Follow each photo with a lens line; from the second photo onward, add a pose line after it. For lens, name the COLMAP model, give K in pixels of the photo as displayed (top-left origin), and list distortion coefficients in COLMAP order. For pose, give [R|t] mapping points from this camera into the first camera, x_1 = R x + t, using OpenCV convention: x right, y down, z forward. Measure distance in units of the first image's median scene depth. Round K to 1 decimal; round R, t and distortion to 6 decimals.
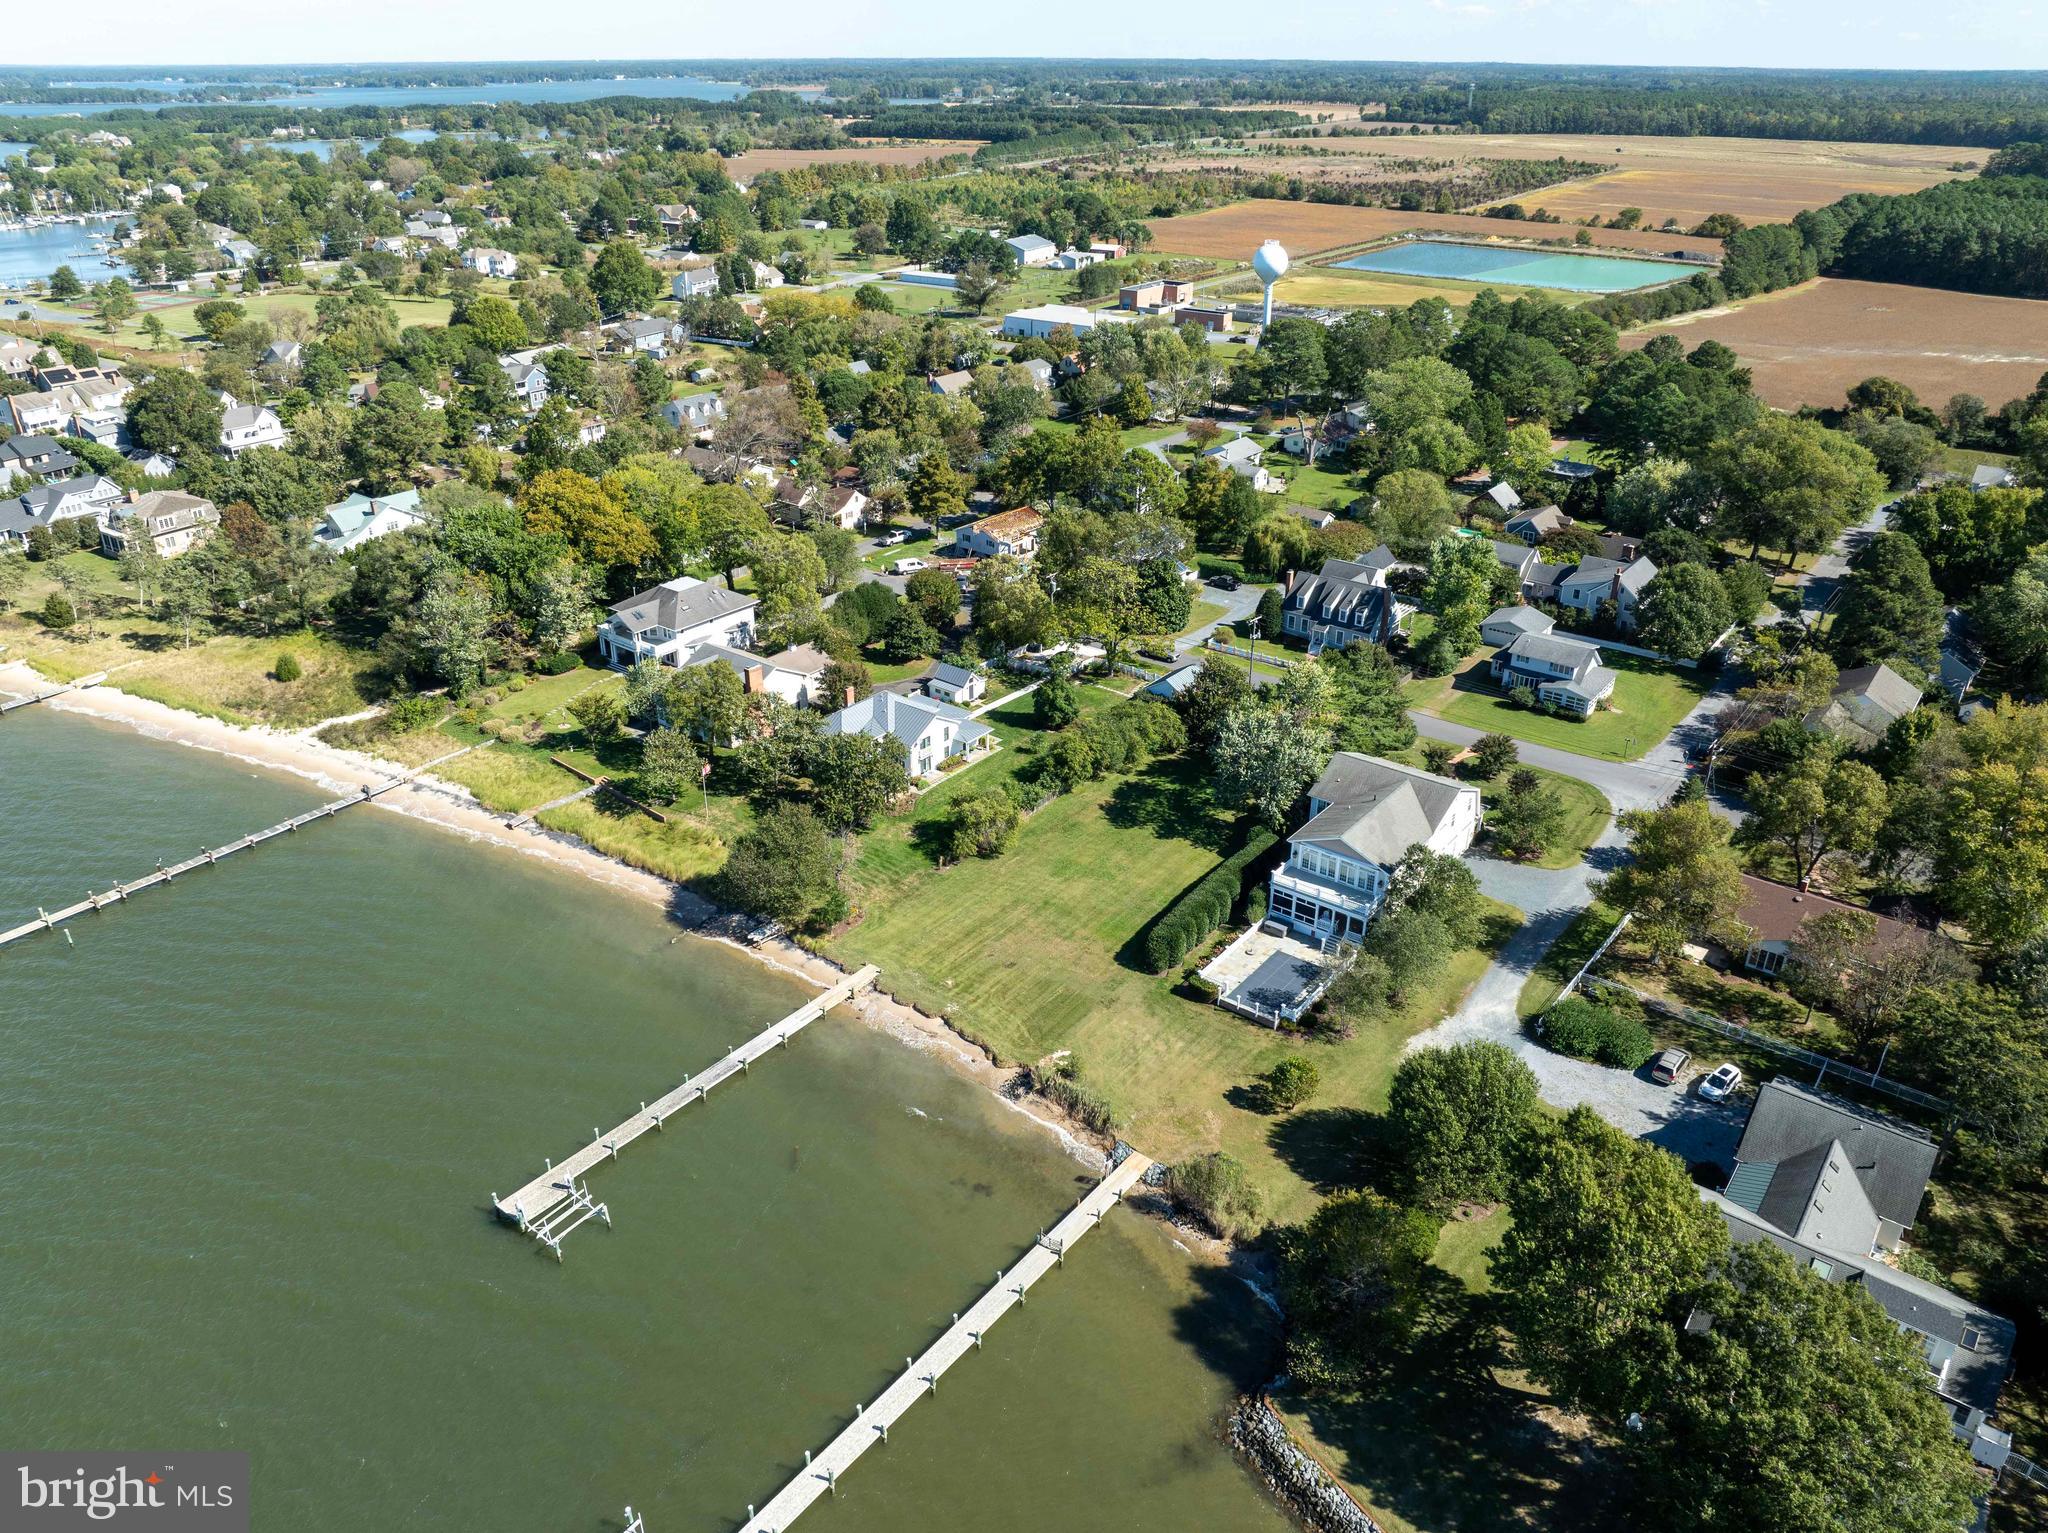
lens RADIAL K [[1444.6, 0, 1024.0], [0, 1444.6, 766.5], [0, 0, 1]] dist [-0.038741, -0.004231]
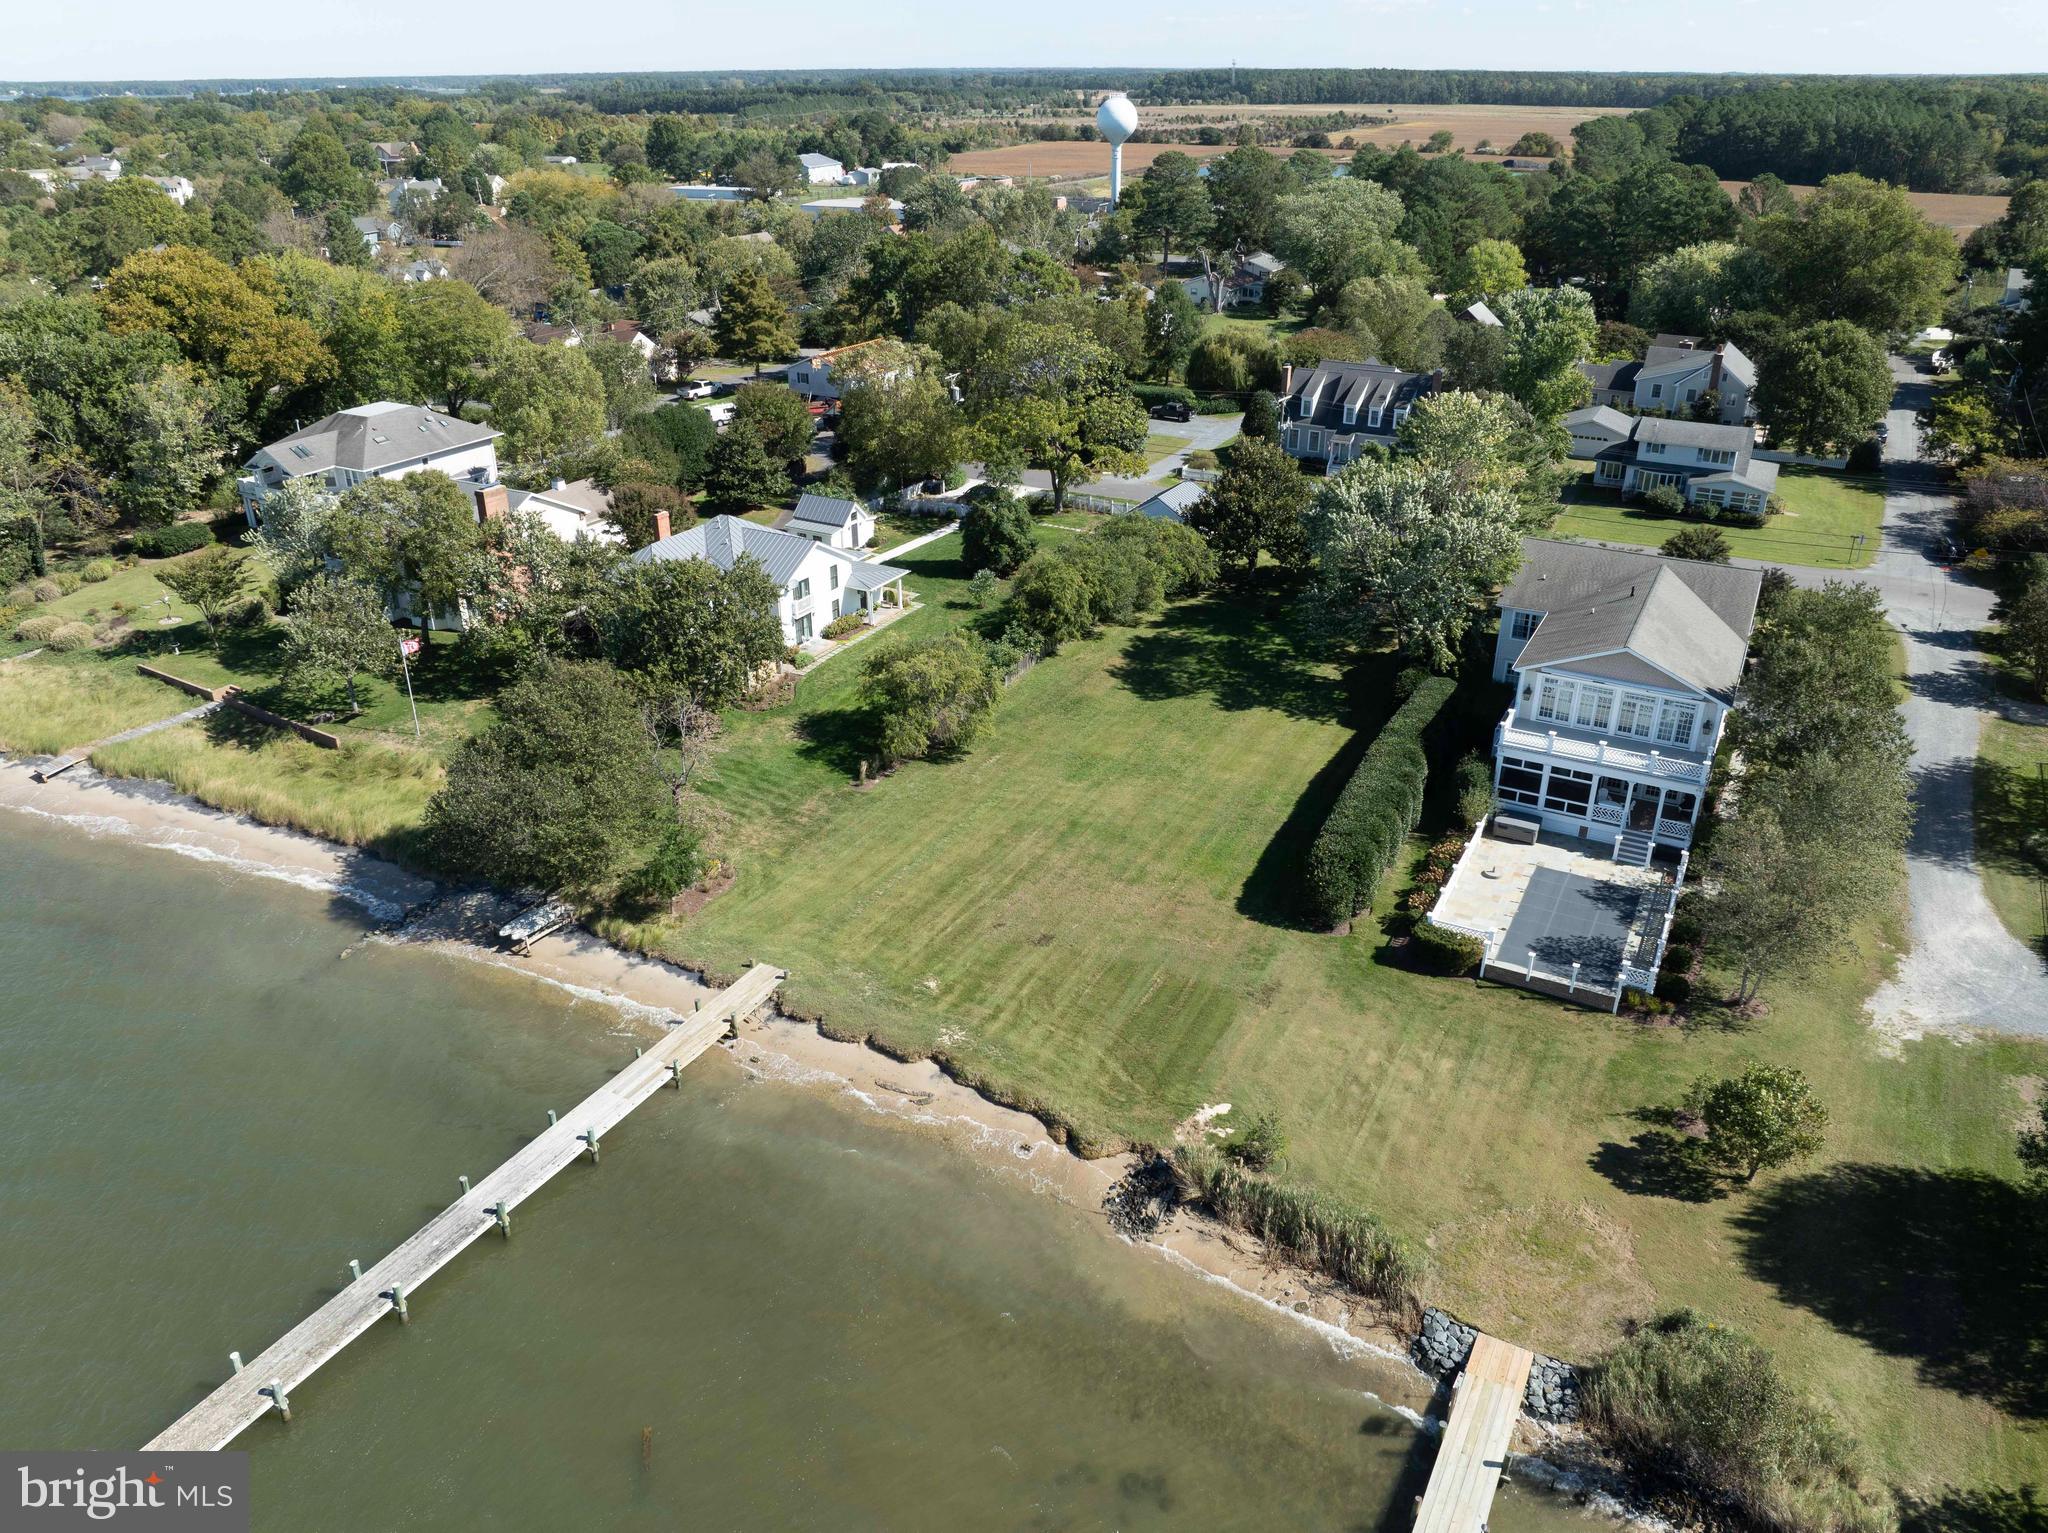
lens RADIAL K [[1444.6, 0, 1024.0], [0, 1444.6, 766.5], [0, 0, 1]] dist [-0.038741, -0.004231]
pose [[0.987330, -0.073234, 0.140772, -0.068393], [0.074514, 0.997213, -0.003843, 0.065601], [-0.140098, 0.014284, 0.990035, 0.418285]]
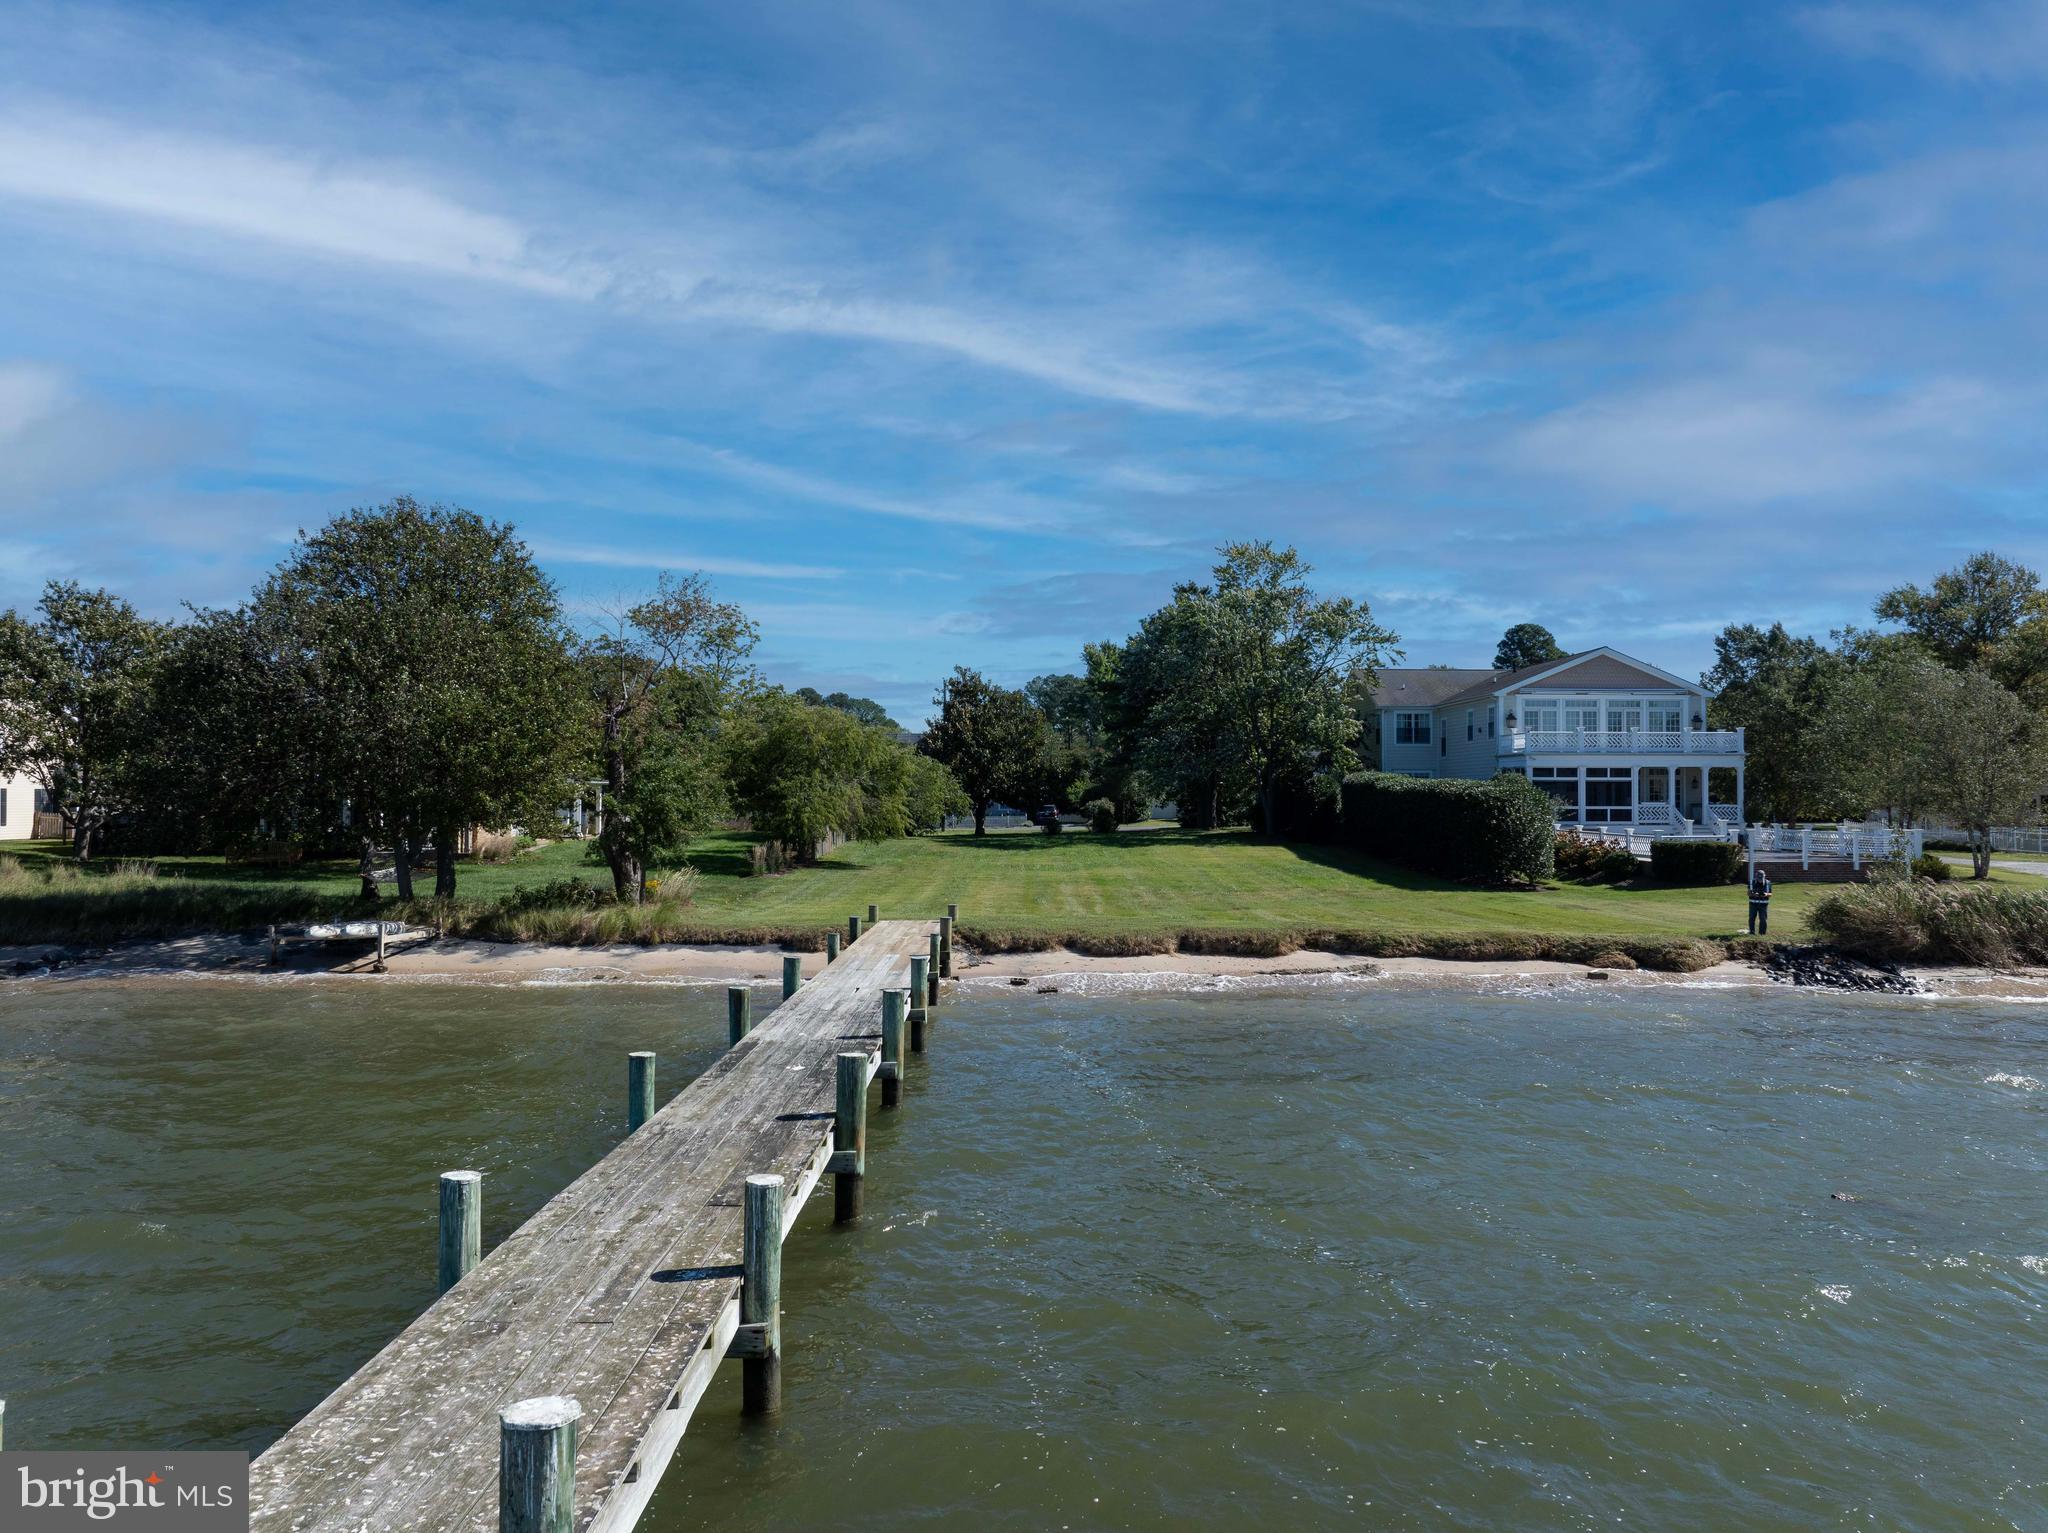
lens RADIAL K [[1444.6, 0, 1024.0], [0, 1444.6, 766.5], [0, 0, 1]] dist [-0.038741, -0.004231]
pose [[0.787631, 0.013970, 0.615989, -0.207340], [0.272825, 0.888487, -0.368996, 0.179756], [-0.552452, 0.458690, 0.695989, 0.652575]]
